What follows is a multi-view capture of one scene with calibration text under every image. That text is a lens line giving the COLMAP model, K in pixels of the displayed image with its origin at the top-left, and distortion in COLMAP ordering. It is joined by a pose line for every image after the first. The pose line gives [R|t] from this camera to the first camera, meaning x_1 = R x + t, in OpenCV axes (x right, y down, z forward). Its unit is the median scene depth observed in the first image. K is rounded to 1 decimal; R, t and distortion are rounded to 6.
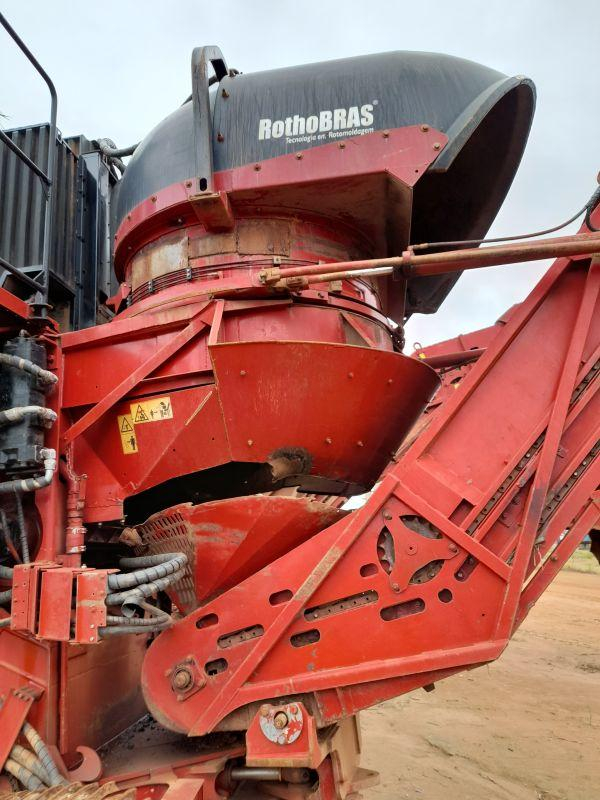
lens RADIAL K [[582.2, 0, 300.0], [0, 582.2, 400.0], [0, 0, 1]] dist [0.015209, 0.001483]
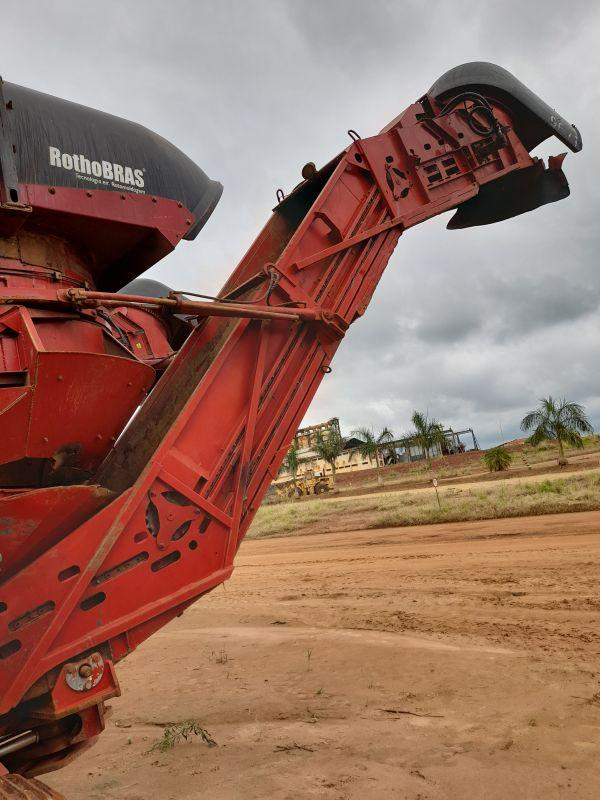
lens RADIAL K [[583.7, 0, 300.1], [0, 583.7, 387.5], [0, 0, 1]] dist [-0.003122, -0.004640]
pose [[0.620654, 0.052499, 0.782325, -0.661459], [-0.048054, 0.998427, -0.028877, -0.017039], [-0.782610, -0.019671, 0.622201, -0.068540]]
